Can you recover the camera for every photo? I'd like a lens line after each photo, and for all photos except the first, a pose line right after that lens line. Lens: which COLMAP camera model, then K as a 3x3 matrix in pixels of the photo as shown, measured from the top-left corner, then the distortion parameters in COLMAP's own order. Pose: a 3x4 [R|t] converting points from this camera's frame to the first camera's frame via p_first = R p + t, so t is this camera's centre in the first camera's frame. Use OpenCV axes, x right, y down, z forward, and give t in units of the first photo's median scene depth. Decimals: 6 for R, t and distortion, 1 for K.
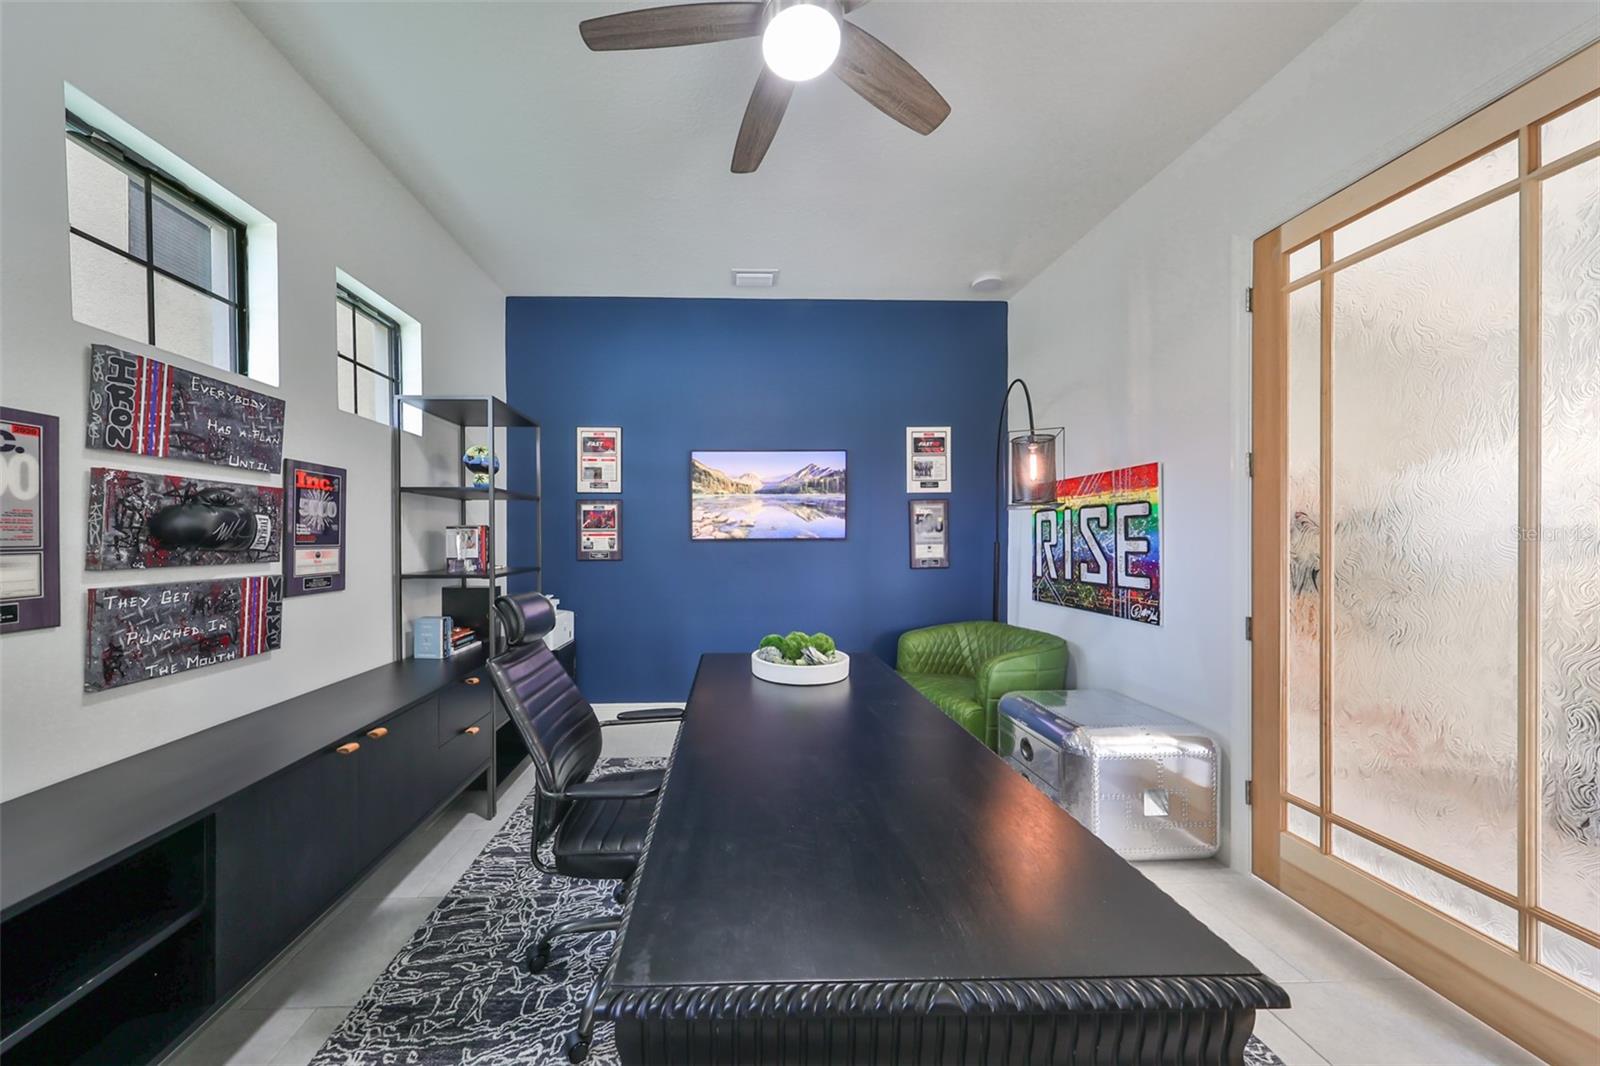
lens RADIAL K [[492.9, 0, 814.4], [0, 492.9, 542.2], [0, 0, 1]] dist [0.002068, 0.000022]
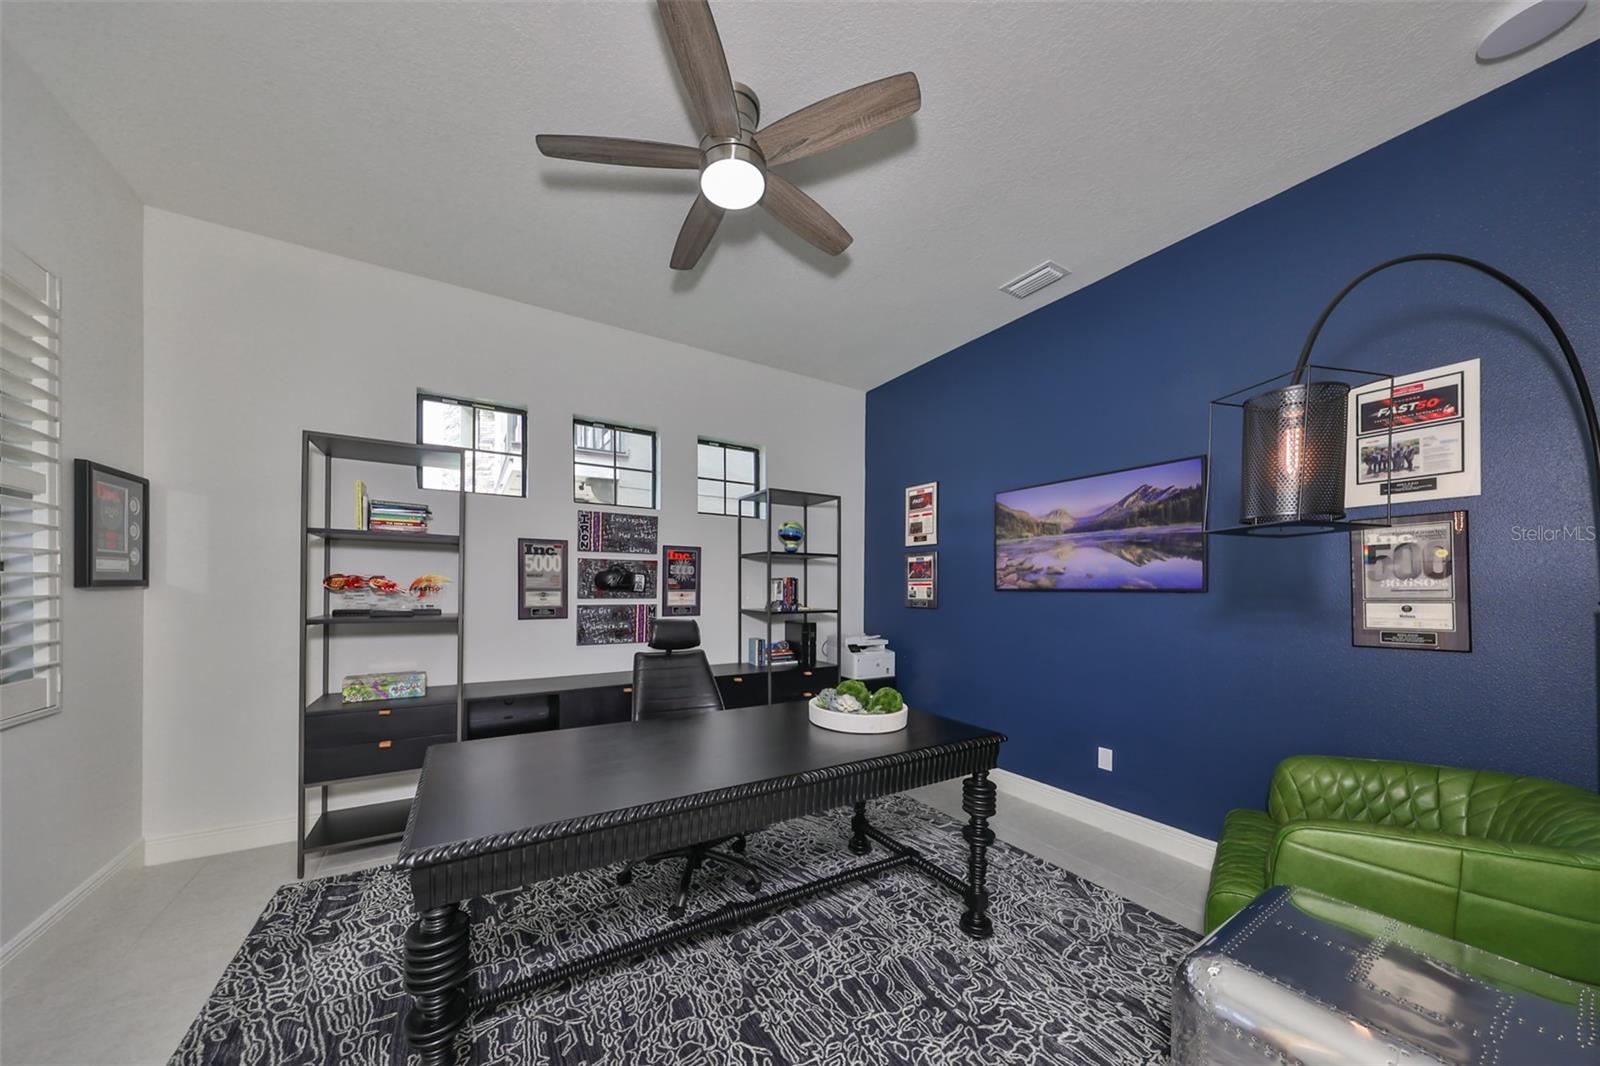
lens RADIAL K [[529.9, 0, 782.0], [0, 529.9, 588.2], [0, 0, 1]] dist [0.018101, -0.007214]
pose [[0.485330, 0.005899, -0.874311, 0.434163], [-0.013199, 0.999913, -0.000580, -0.001783], [0.874232, 0.011821, 0.485365, 0.170777]]
